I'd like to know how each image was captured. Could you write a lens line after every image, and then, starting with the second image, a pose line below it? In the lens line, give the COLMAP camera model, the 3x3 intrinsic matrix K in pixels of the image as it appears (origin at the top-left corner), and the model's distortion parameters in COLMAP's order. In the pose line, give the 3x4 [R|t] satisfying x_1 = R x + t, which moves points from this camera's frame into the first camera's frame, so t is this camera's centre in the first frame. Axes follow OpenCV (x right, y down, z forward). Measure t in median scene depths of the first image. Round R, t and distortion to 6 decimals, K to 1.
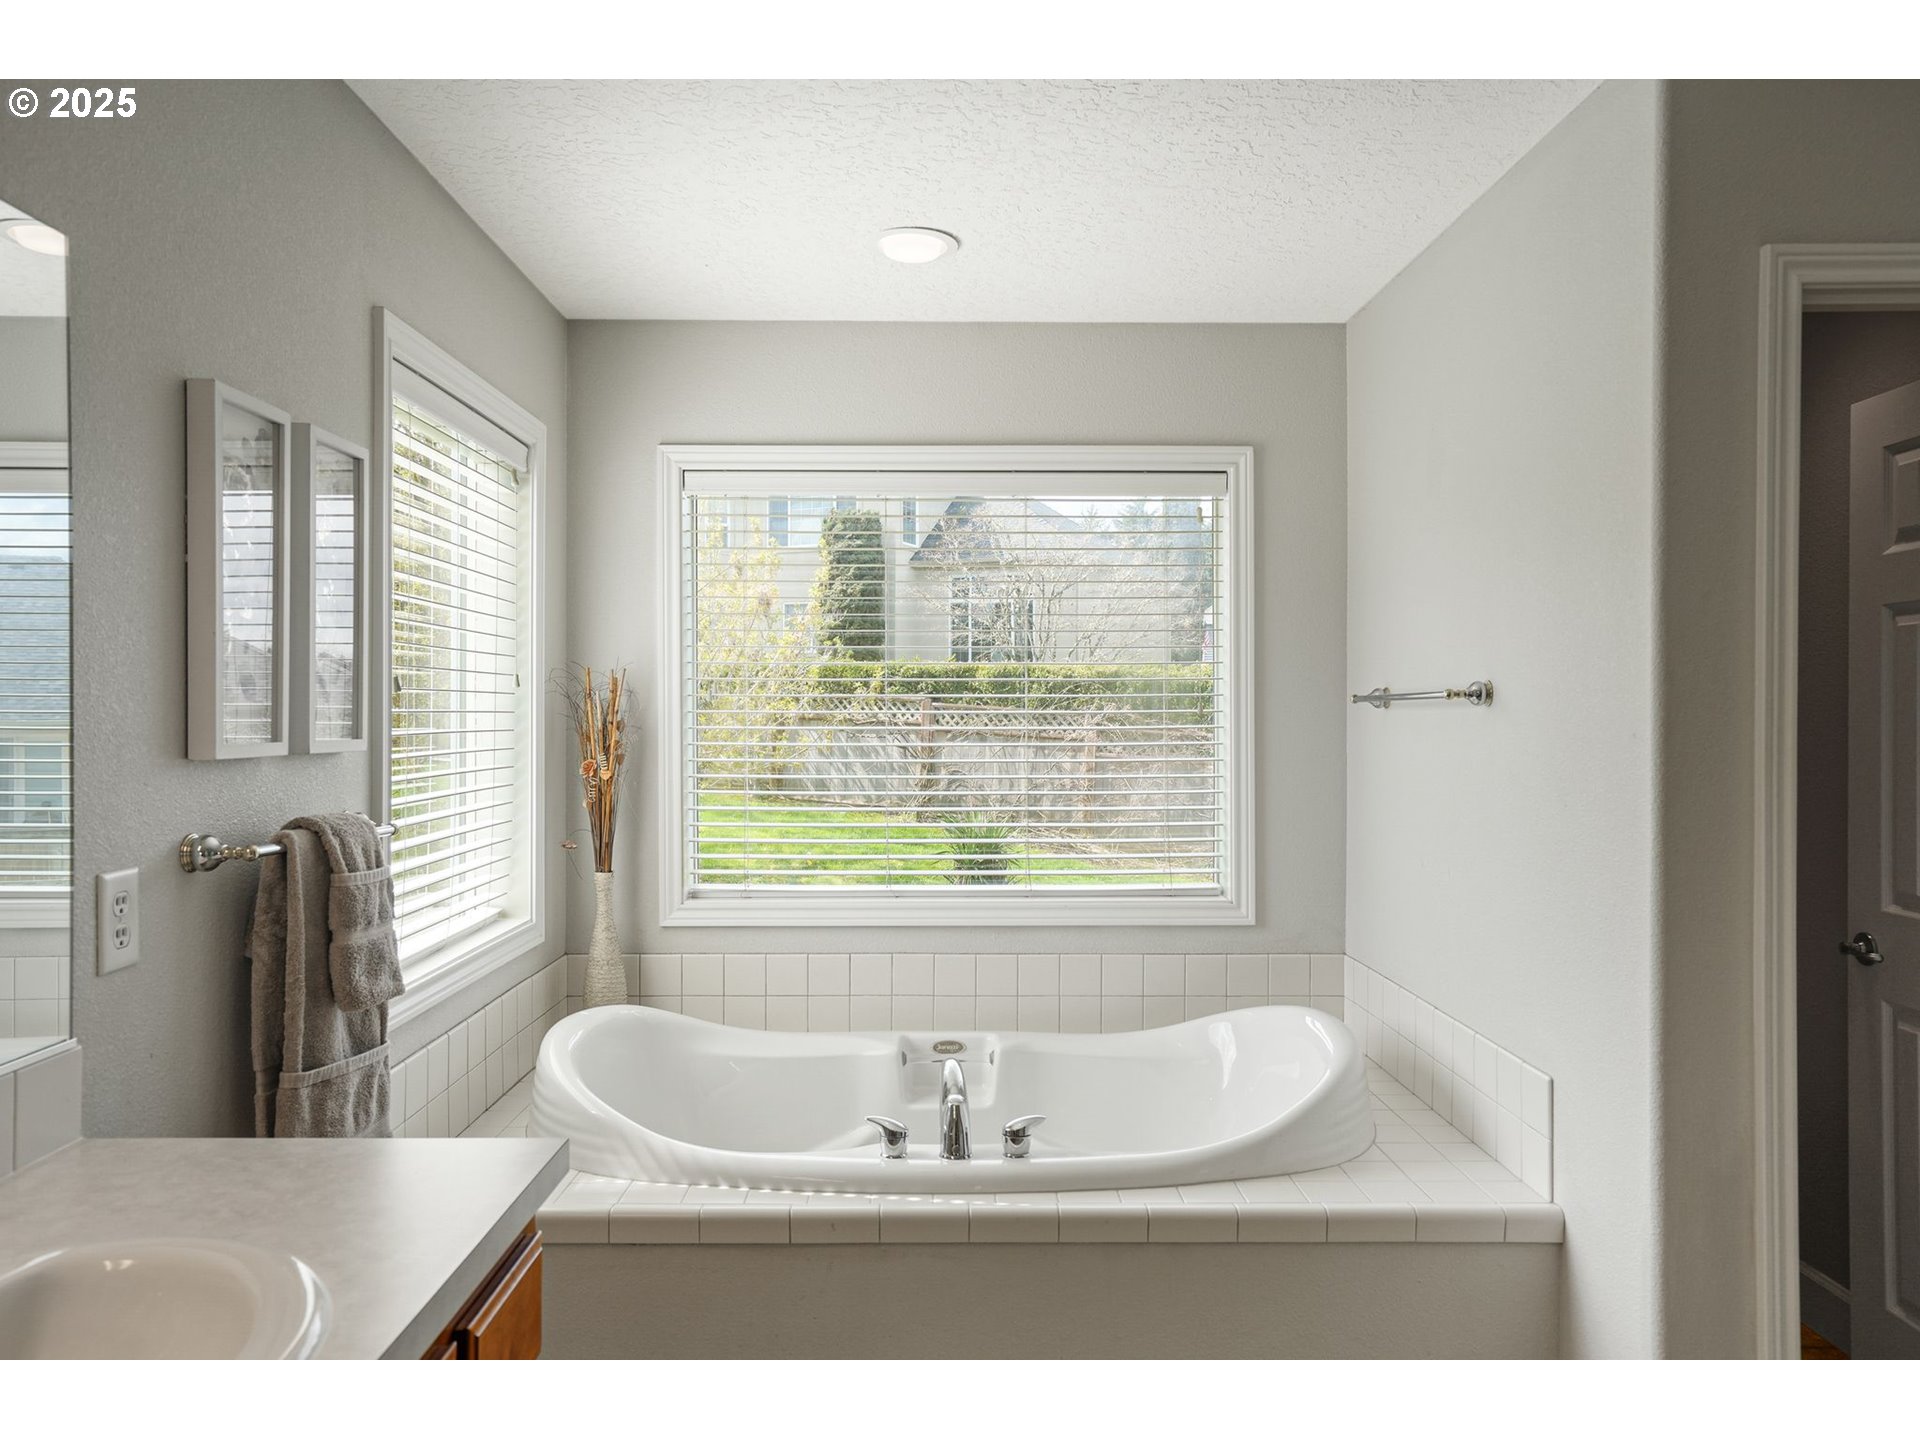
lens RADIAL K [[1288.1, 0, 899.3], [0, 1288.1, 721.6], [0, 0, 1]] dist [-0.001488, 0.050106]
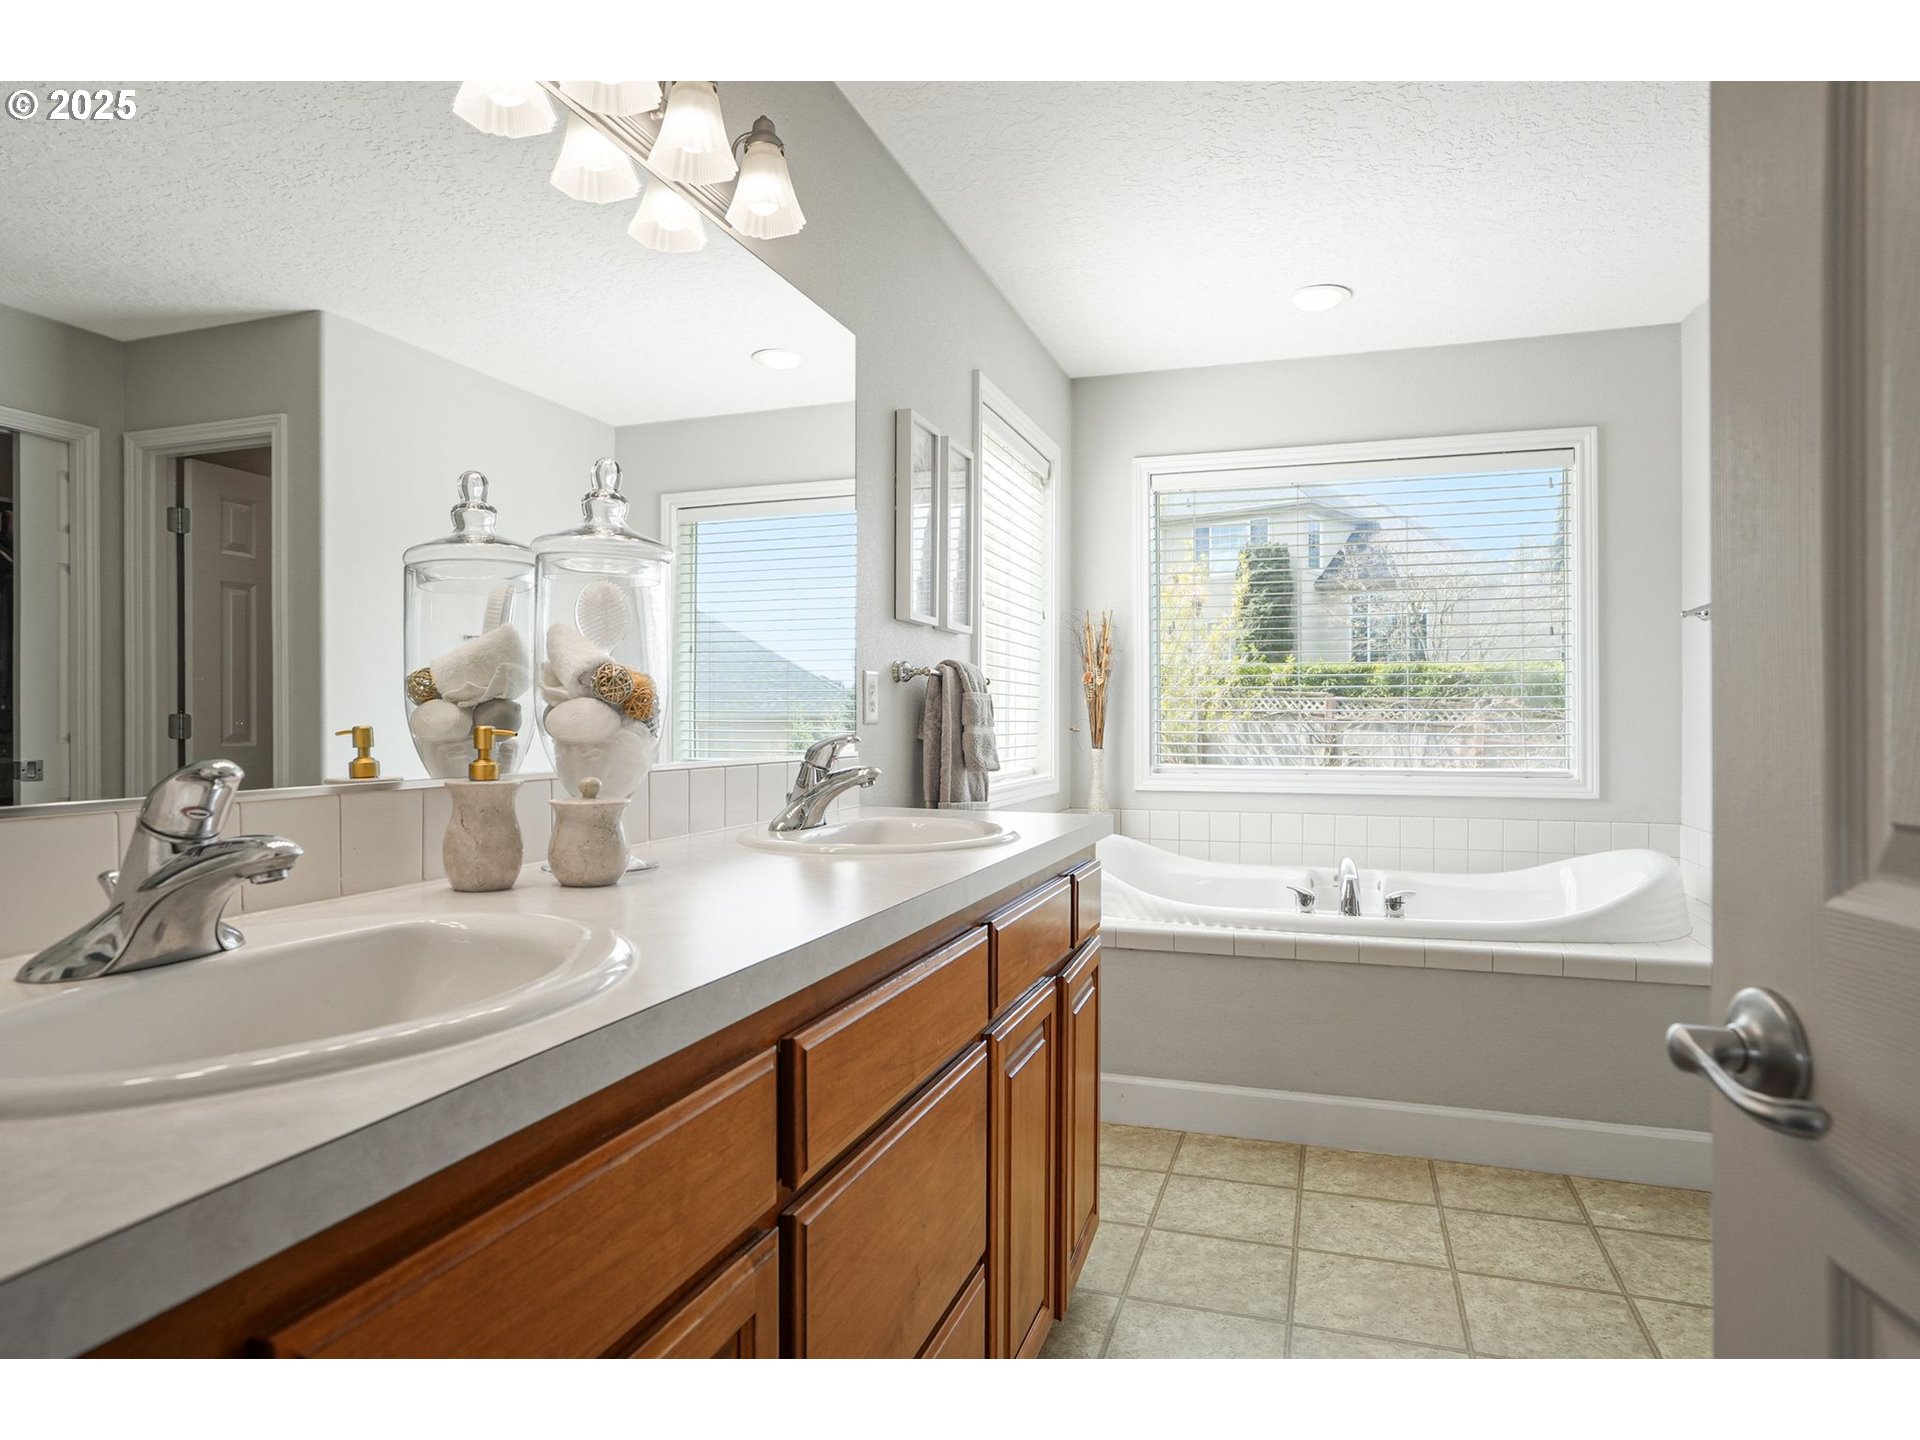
lens RADIAL K [[1053.9, 0, 960.0], [0, 1053.9, 720.0], [0, 0, 1]] dist [-0.038614, 0.027920]
pose [[0.949946, -0.000326, -0.312413, -0.003151], [-0.002227, 0.999967, -0.007814, 0.088820], [0.312405, 0.008118, 0.949914, -0.180013]]
